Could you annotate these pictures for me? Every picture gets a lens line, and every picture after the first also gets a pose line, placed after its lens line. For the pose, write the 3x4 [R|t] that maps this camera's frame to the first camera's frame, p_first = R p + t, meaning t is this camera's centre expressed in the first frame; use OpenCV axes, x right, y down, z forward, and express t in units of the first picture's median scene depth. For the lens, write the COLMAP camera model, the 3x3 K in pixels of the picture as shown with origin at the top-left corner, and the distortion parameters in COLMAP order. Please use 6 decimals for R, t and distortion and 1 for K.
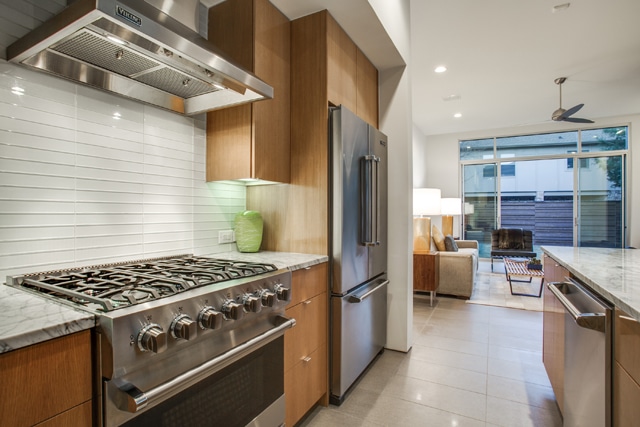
lens RADIAL K [[315.1, 0, 321.7], [0, 315.1, 212.1], [0, 0, 1]] dist [-0.037992, 0.000009]
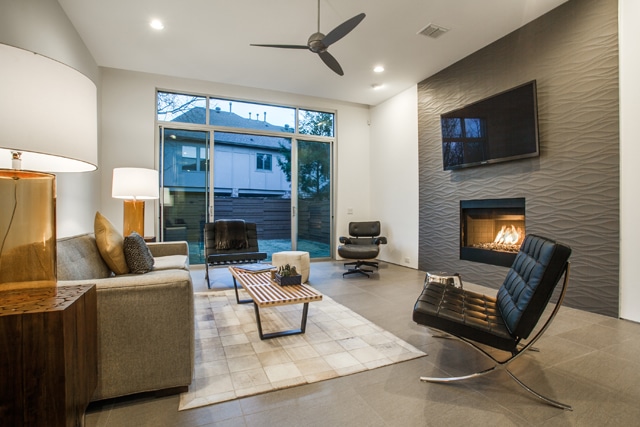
lens RADIAL K [[338.4, 0, 321.9], [0, 338.4, 207.5], [0, 0, 1]] dist [-0.000799, -0.000026]
pose [[0.638296, 0.006862, 0.769761, 0.149453], [-0.000661, 0.999965, -0.008366, 0.029465], [-0.769791, 0.004831, 0.638278, 0.351452]]
